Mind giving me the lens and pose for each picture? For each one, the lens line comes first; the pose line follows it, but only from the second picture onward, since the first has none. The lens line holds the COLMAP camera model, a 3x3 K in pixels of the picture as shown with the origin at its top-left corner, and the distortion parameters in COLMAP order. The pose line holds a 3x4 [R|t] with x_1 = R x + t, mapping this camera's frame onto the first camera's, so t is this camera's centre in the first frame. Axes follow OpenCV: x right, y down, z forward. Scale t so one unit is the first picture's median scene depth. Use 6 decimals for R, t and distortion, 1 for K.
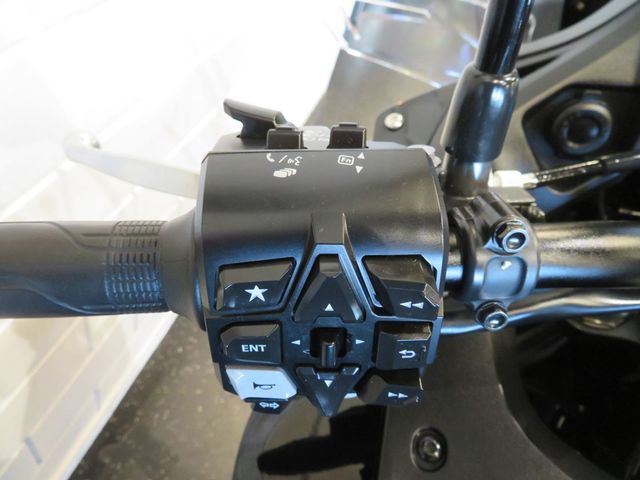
lens RADIAL K [[458.0, 0, 320.0], [0, 458.0, 240.0], [0, 0, 1]] dist [0.004361, -0.002405]
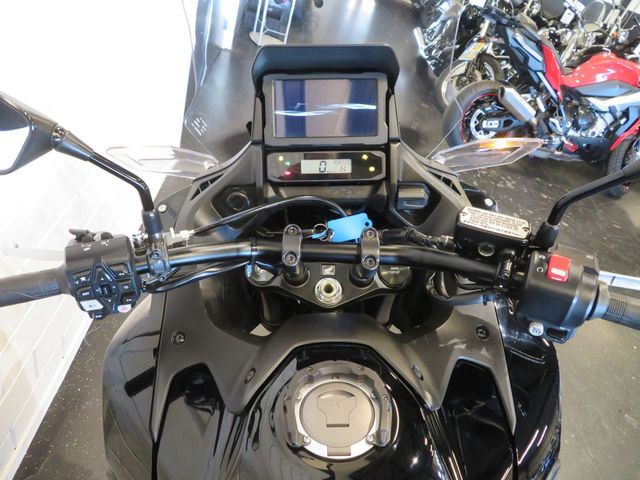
lens RADIAL K [[432.1, 0, 320.0], [0, 432.1, 240.0], [0, 0, 1]] dist [-0.035427, 0.001083]
pose [[0.950829, -0.173558, 0.256520, 0.731657], [0.191899, 0.980236, -0.048086, 0.276856], [-0.243104, 0.094947, 0.965342, -2.484956]]
